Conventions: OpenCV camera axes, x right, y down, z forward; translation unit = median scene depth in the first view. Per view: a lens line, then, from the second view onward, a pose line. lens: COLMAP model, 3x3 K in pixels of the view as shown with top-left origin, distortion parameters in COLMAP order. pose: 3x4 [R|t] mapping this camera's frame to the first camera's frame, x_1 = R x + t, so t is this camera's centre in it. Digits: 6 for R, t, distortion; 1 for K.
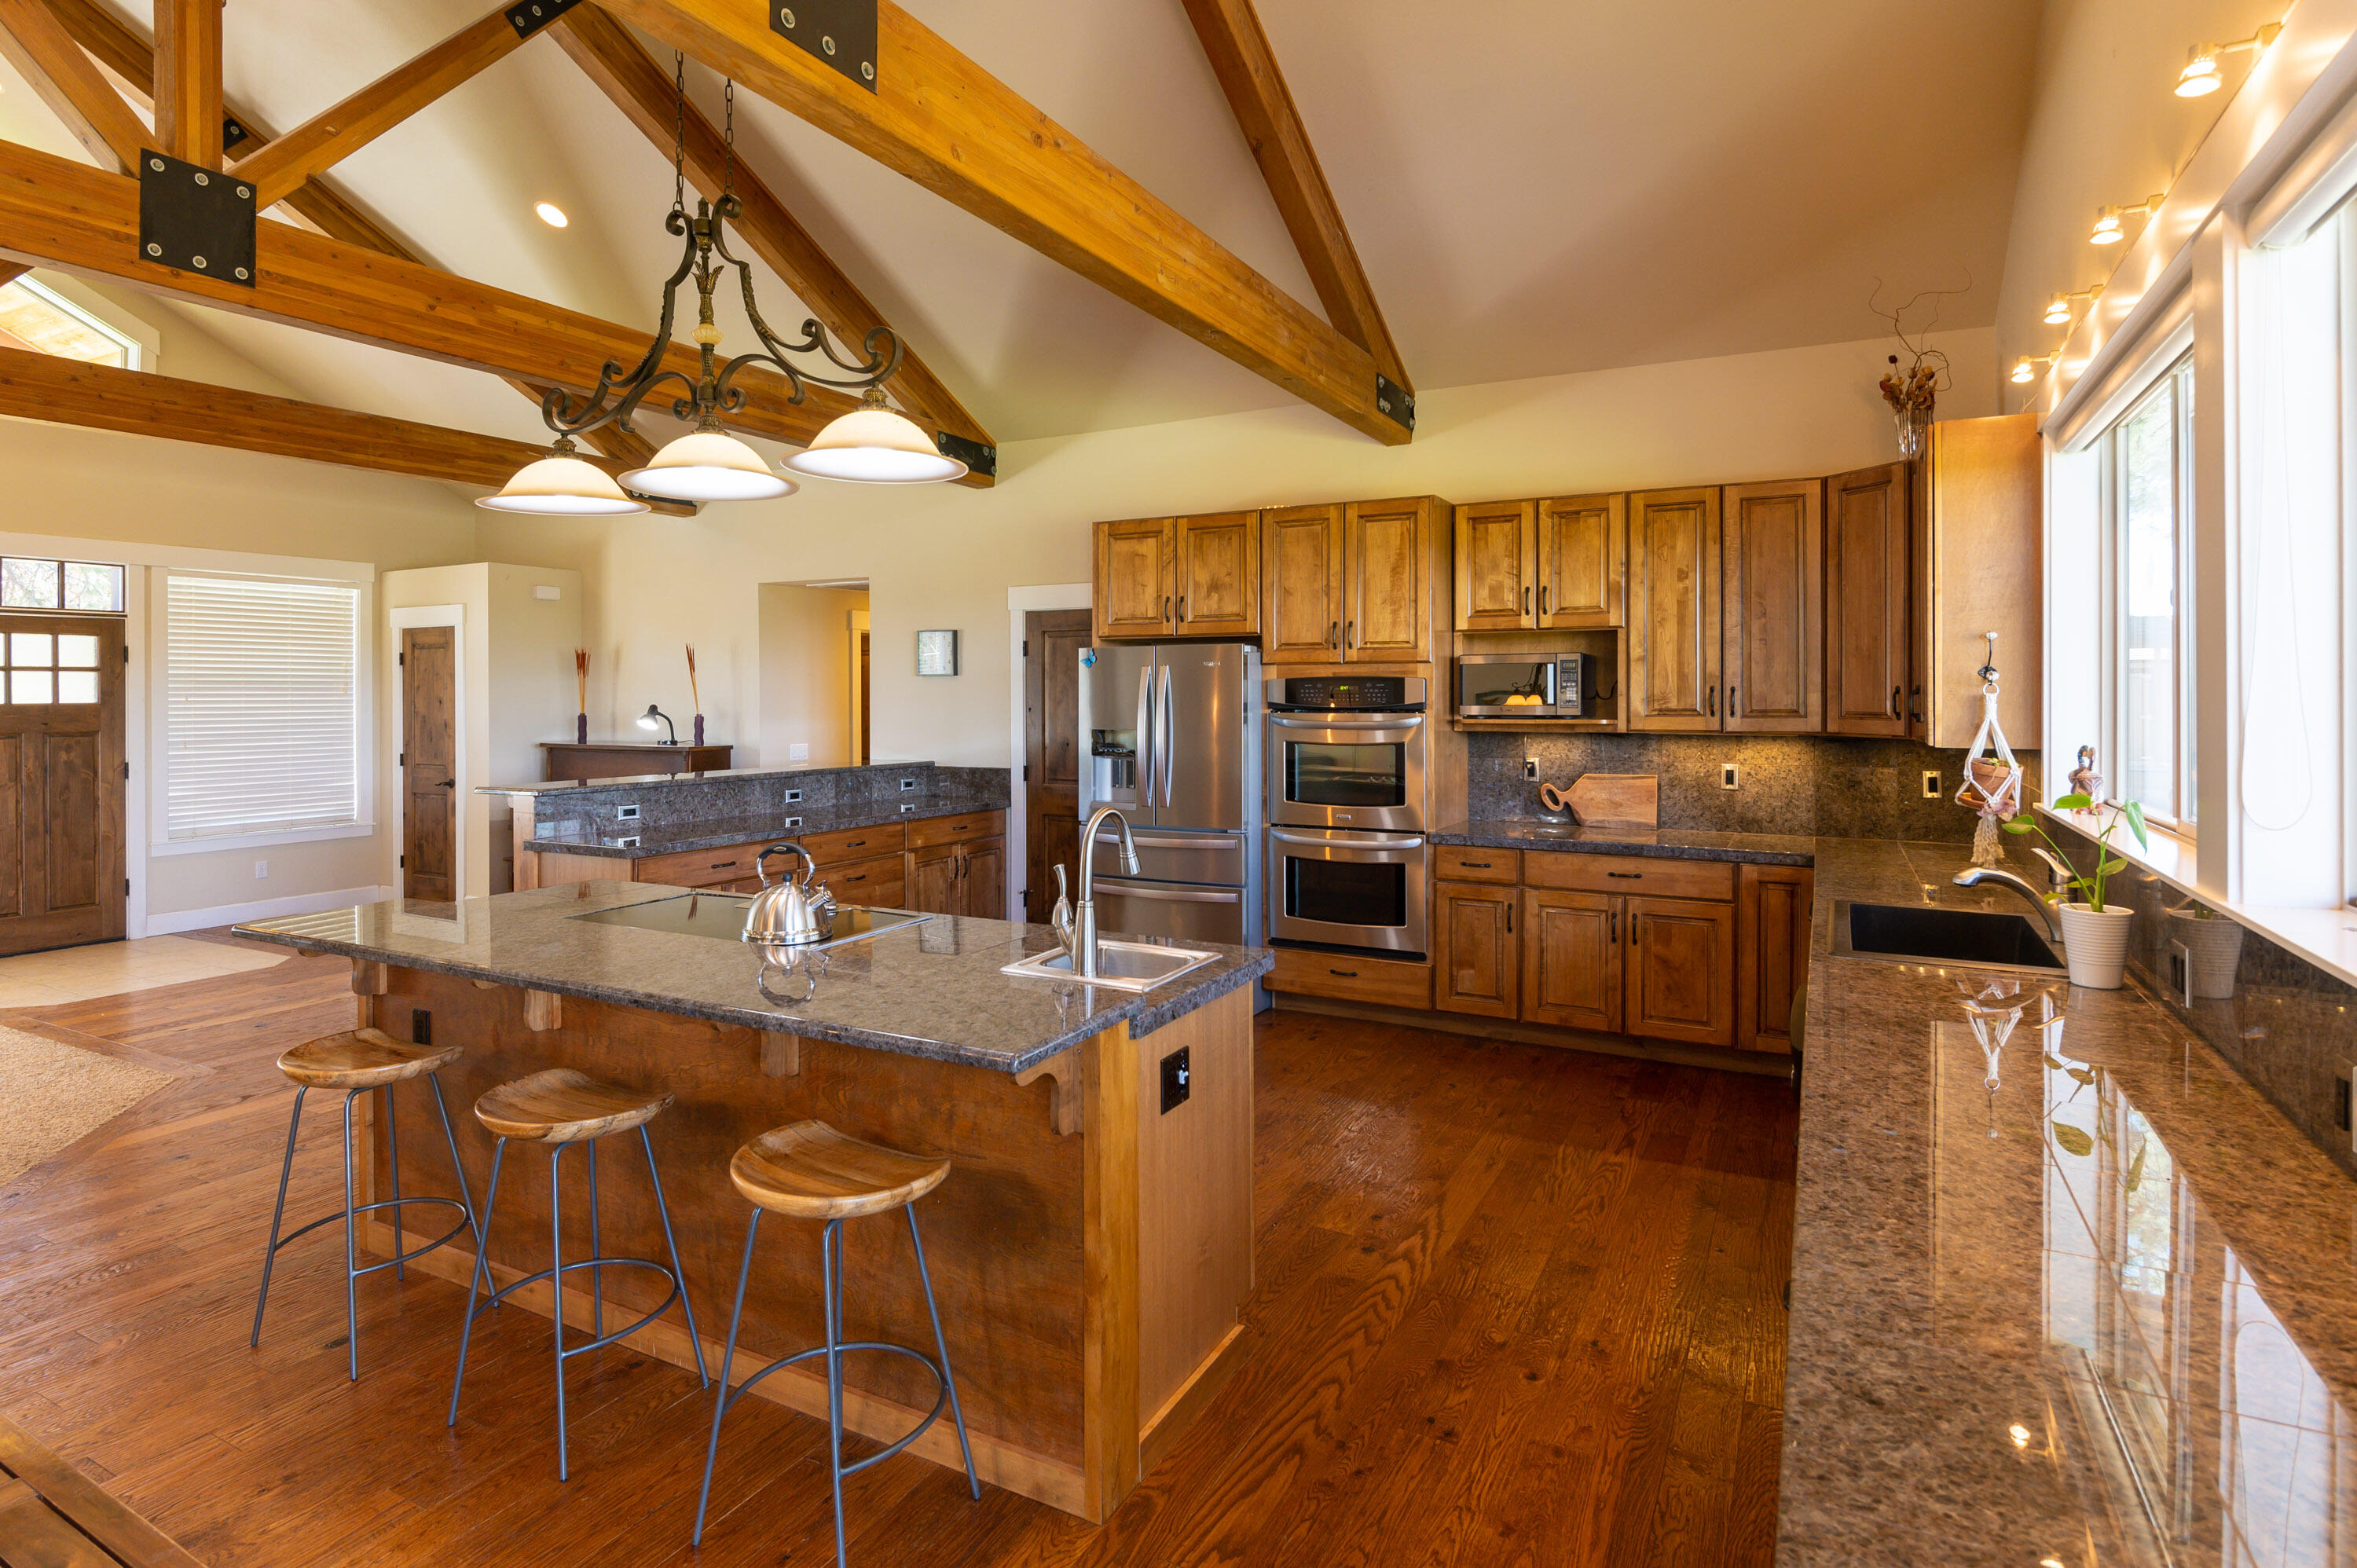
lens RADIAL K [[1209.6, 0, 1161.5], [0, 1209.6, 688.5], [0, 0, 1]] dist [0.001189, -0.010330]
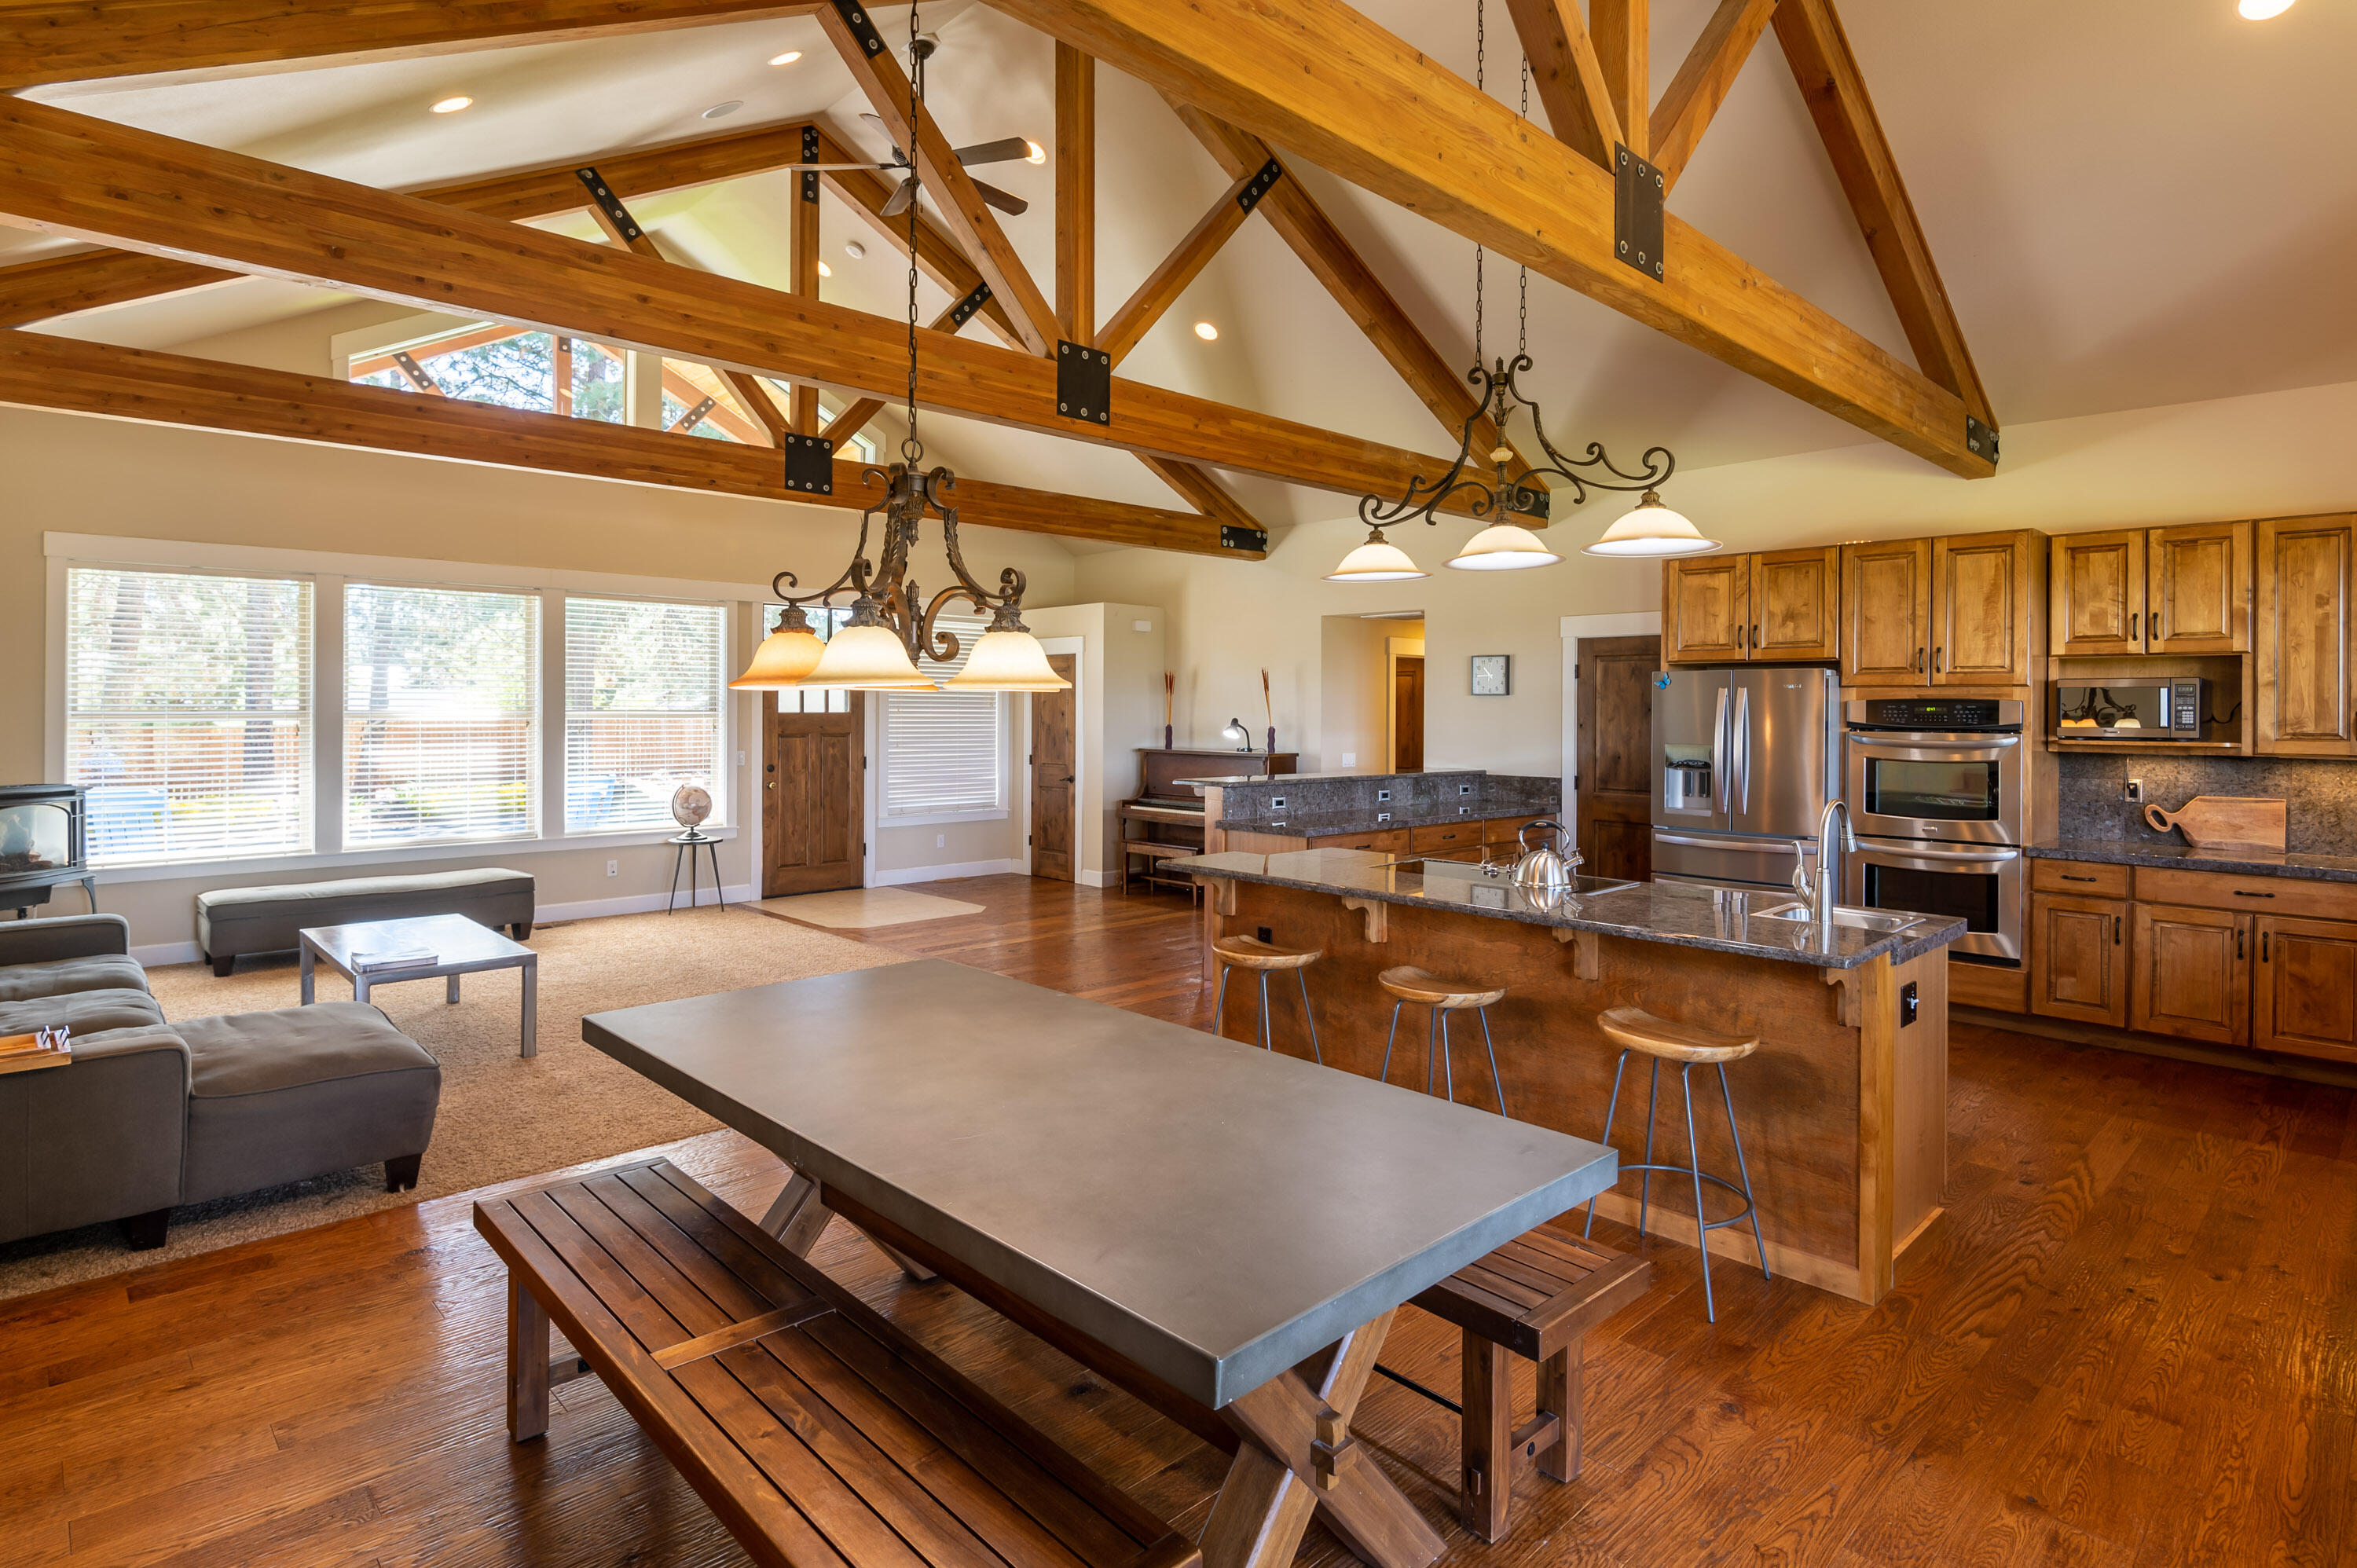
lens RADIAL K [[1209.6, 0, 1157.7], [0, 1209.6, 702.7], [0, 0, 1]] dist [0.001189, -0.010330]
pose [[0.948344, 0.007225, -0.317162, -0.169360], [-0.007892, 0.999969, -0.000820, -0.000264], [0.317147, 0.003281, 0.948371, -0.251883]]
